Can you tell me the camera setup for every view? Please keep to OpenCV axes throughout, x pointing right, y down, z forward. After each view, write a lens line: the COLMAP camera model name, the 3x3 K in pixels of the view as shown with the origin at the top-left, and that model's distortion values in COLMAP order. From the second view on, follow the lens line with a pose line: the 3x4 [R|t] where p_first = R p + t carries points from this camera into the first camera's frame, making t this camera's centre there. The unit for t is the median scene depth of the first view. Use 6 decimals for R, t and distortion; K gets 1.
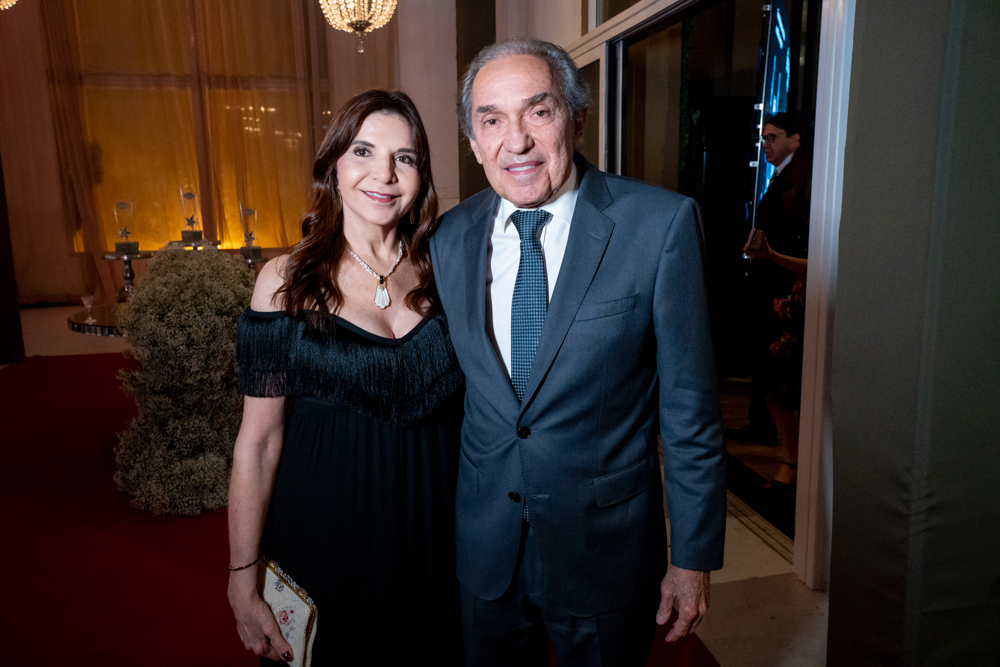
lens RADIAL K [[799.7, 0, 504.5], [0, 799.7, 337.2], [0, 0, 1]] dist [0.021477, 0.055725]
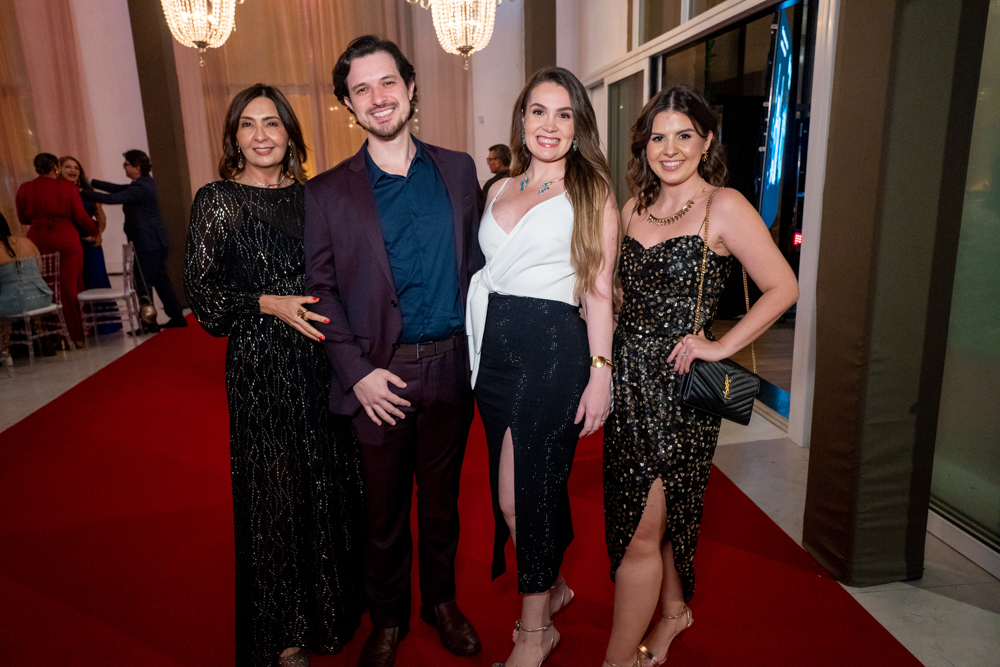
lens RADIAL K [[672.0, 0, 496.7], [0, 672.0, 326.0], [0, 0, 1]] dist [-0.000952, 0.002100]
pose [[0.997778, 0.004936, -0.066436, -0.038439], [-0.002133, 0.999108, 0.042182, 0.021116], [0.066585, -0.041947, 0.996899, -0.104890]]
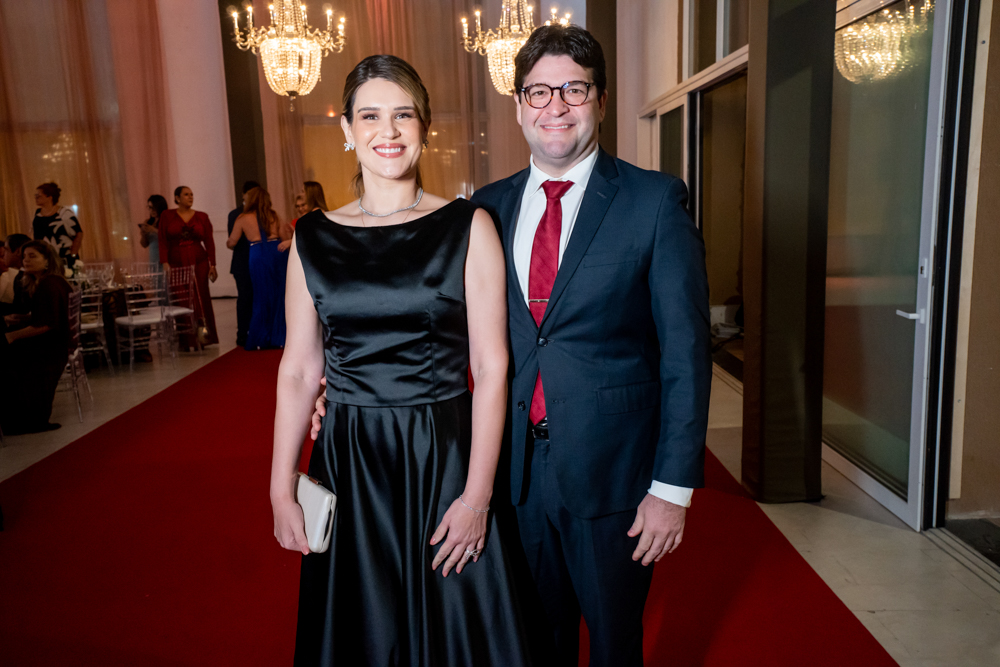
lens RADIAL K [[799.7, 0, 496.3], [0, 799.7, 335.7], [0, 0, 1]] dist [0.021477, 0.055725]
pose [[0.983075, 0.017822, -0.182333, 0.049416], [-0.020378, 0.999718, -0.012158, 0.069278], [0.182065, 0.015668, 0.983162, -0.367226]]
